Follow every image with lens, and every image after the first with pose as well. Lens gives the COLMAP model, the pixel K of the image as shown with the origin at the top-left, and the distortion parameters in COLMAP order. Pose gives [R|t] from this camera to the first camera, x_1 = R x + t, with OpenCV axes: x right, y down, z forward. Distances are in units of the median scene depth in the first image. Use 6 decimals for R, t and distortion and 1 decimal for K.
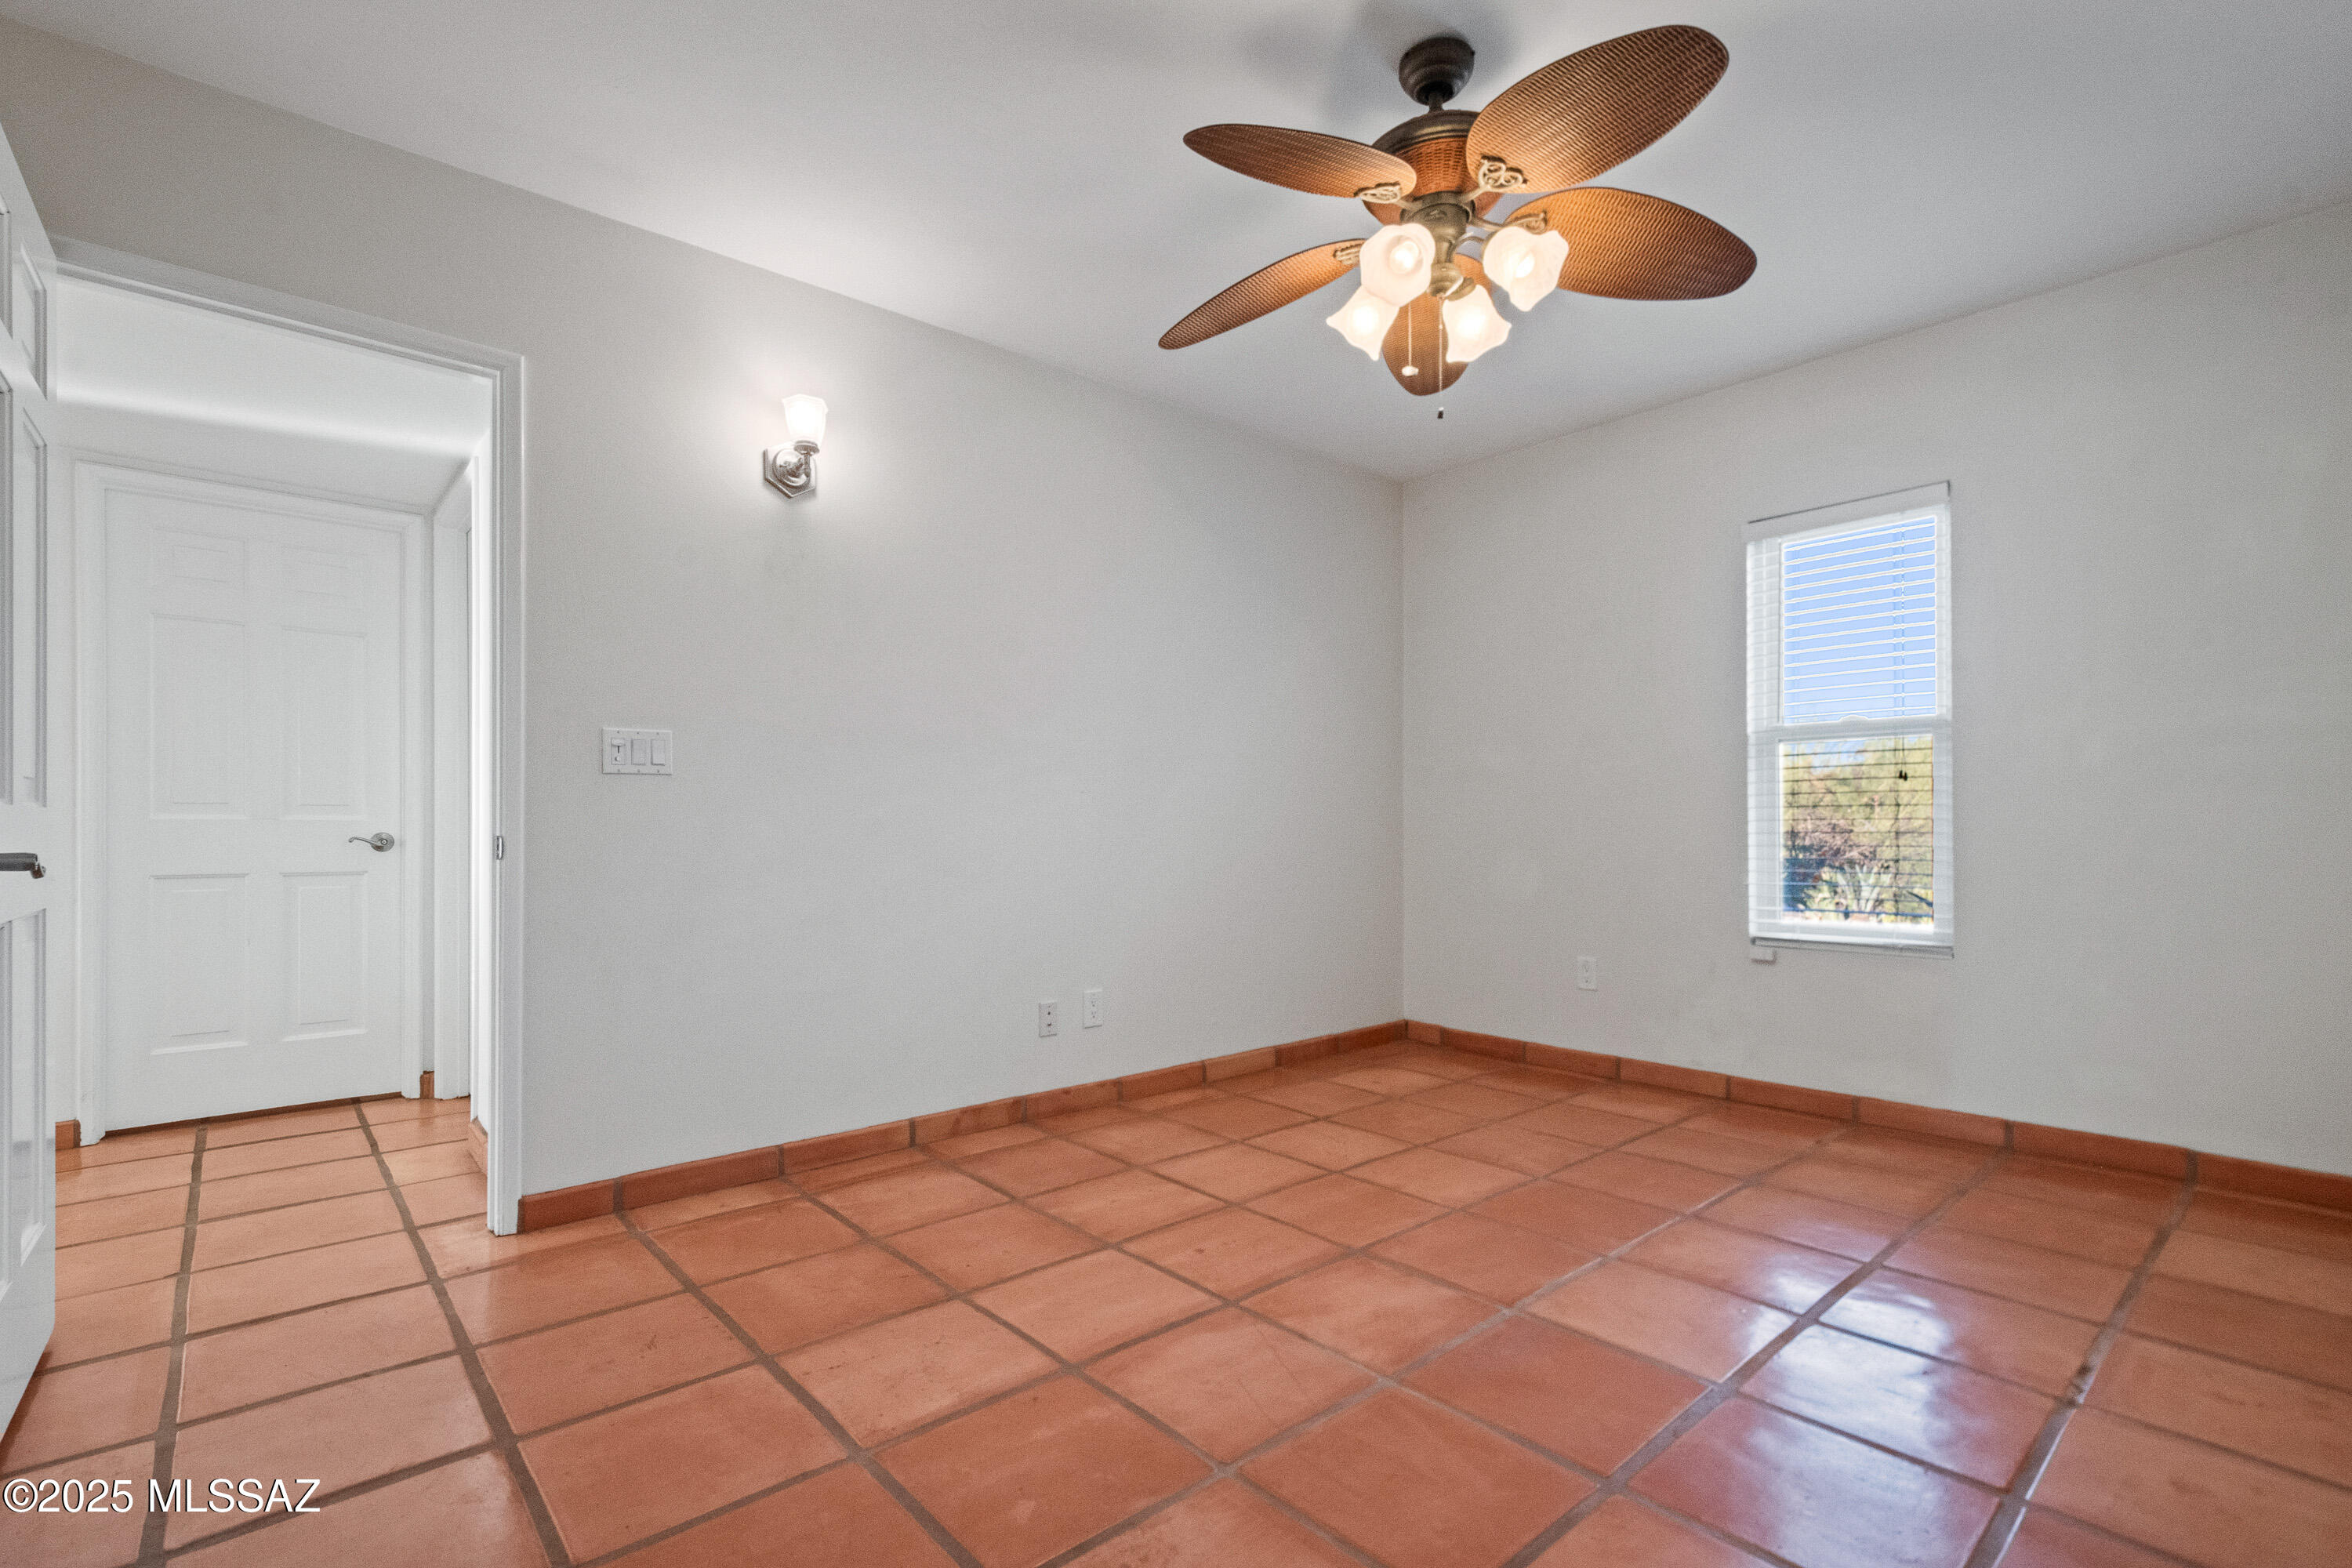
lens RADIAL K [[1065.8, 0, 1178.2], [0, 1065.8, 819.9], [0, 0, 1]] dist [0.002629, 0.000315]
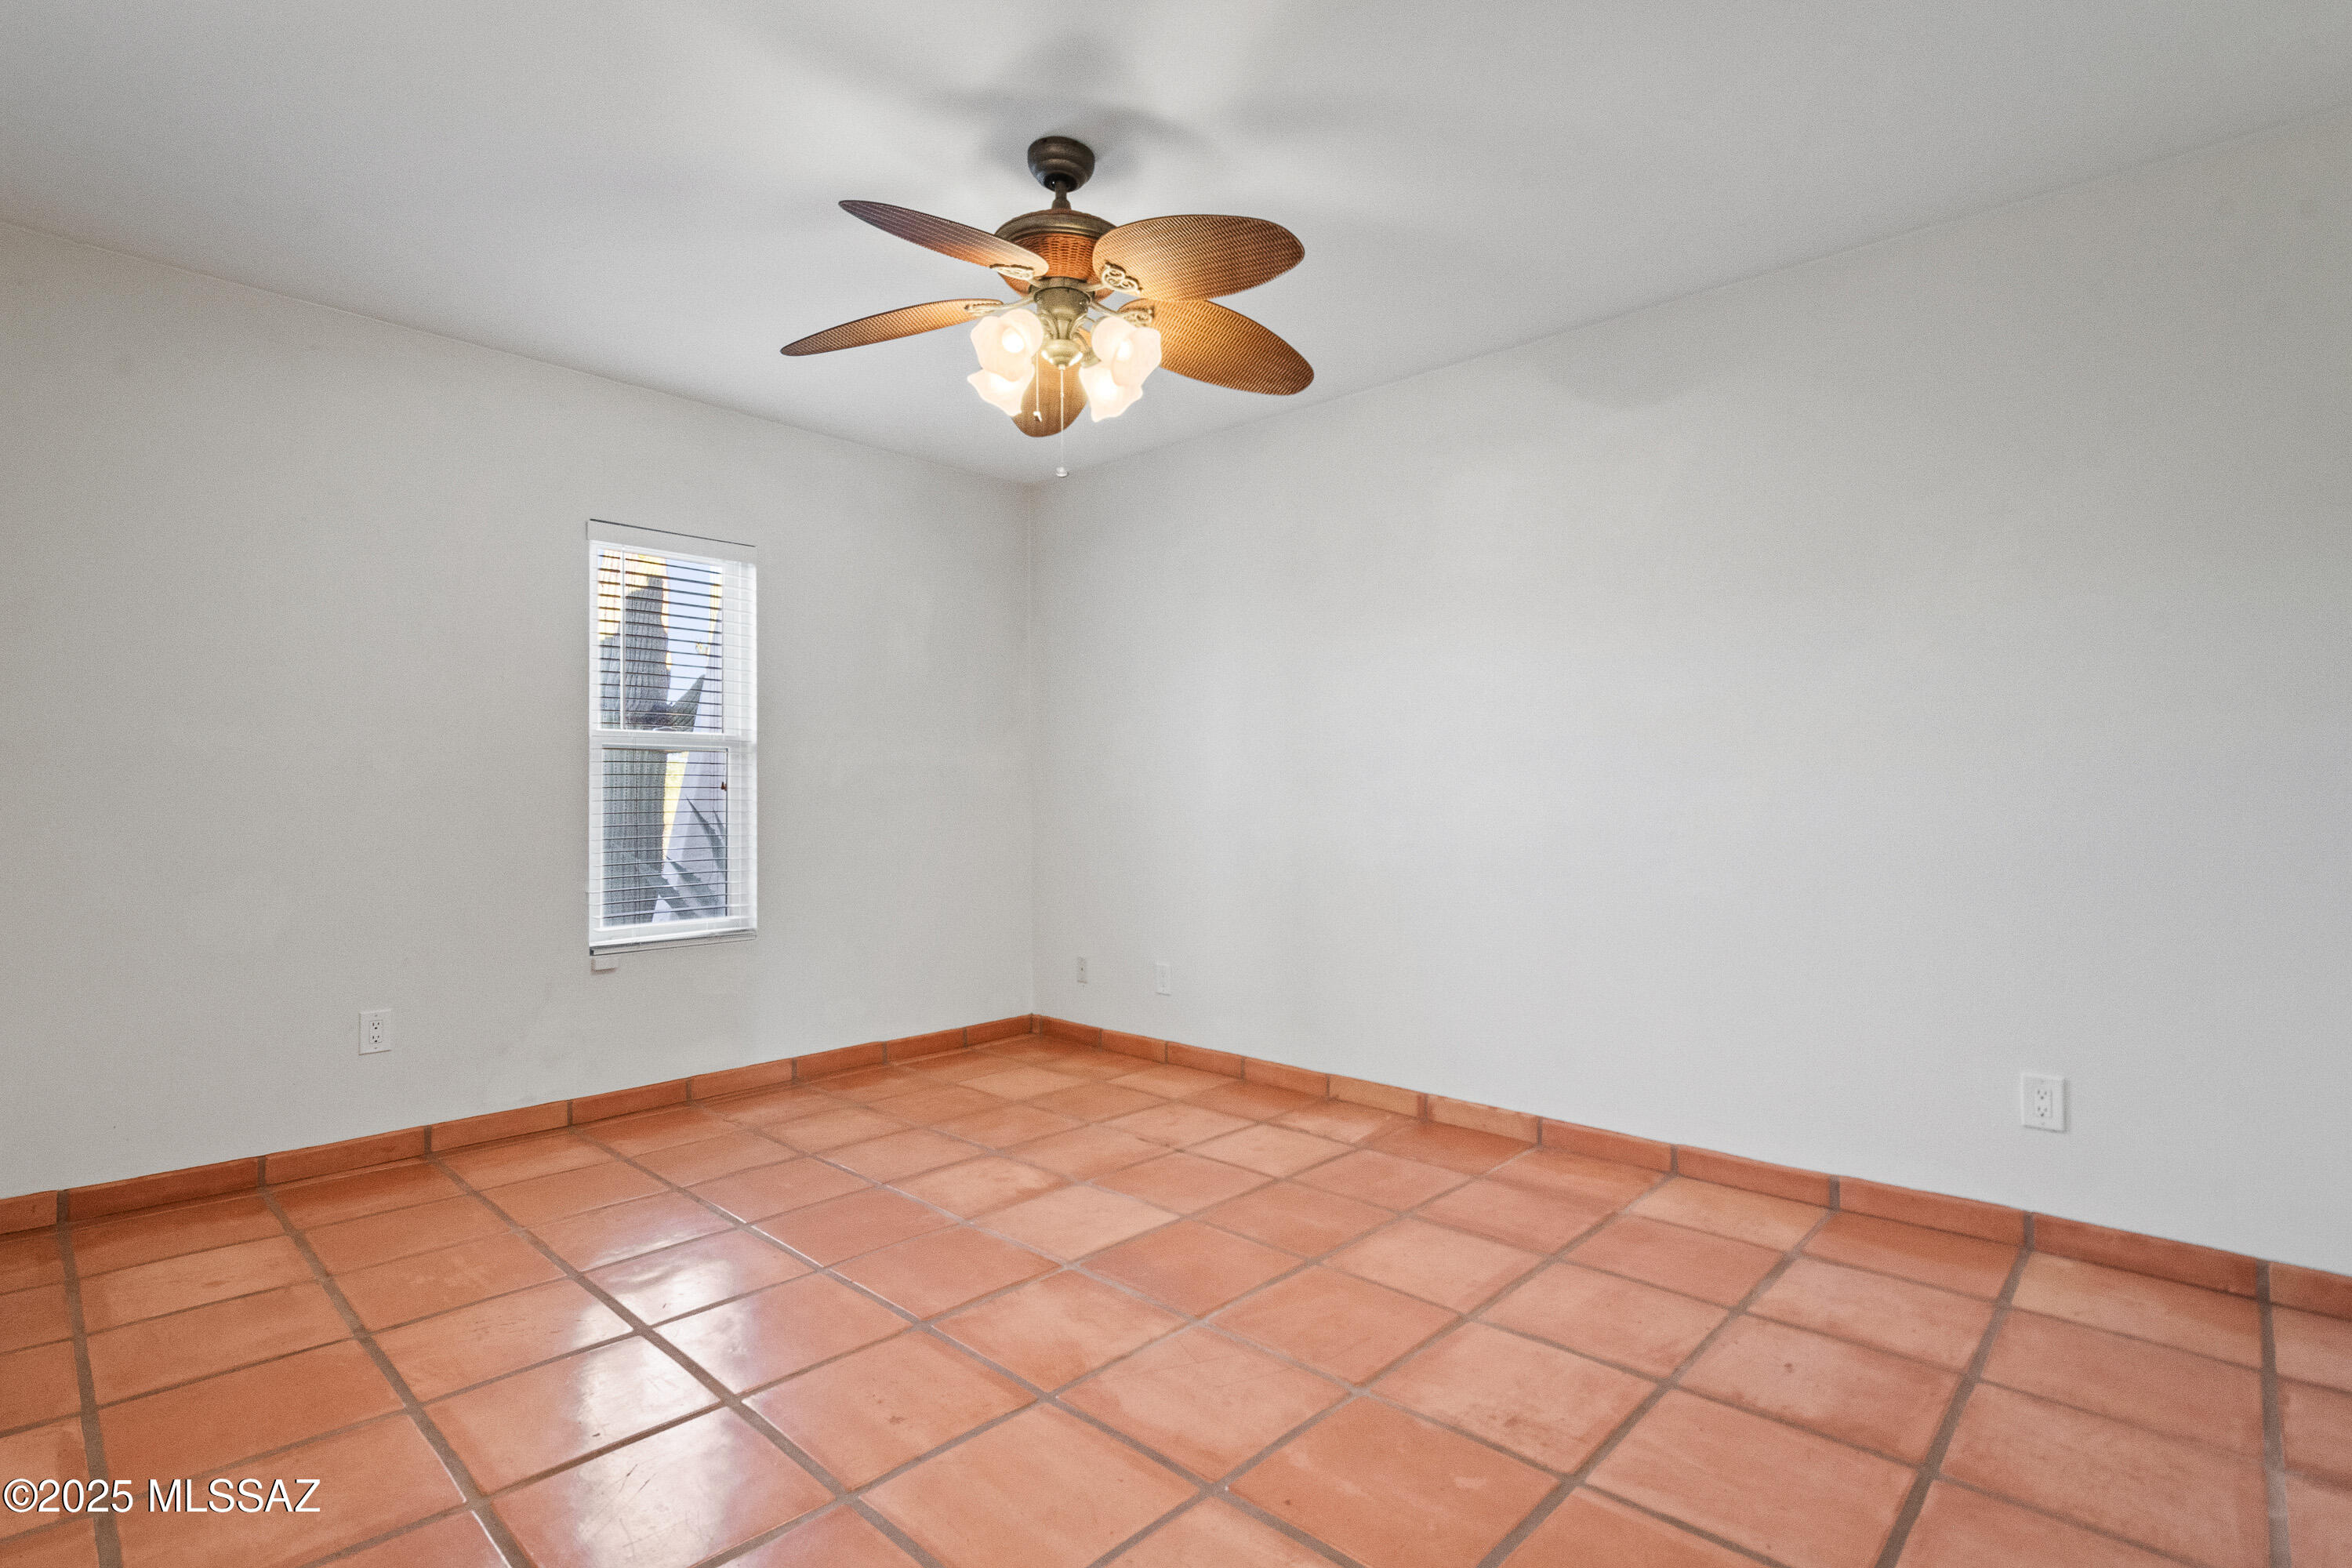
lens RADIAL K [[1131.8, 0, 1185.2], [0, 1131.8, 820.5], [0, 0, 1]] dist [-0.018552, 0.000754]
pose [[-0.098244, -0.017100, 0.995015, -0.622019], [0.001173, 0.999850, 0.017299, -0.023357], [-0.995162, 0.002866, -0.098209, 0.700349]]
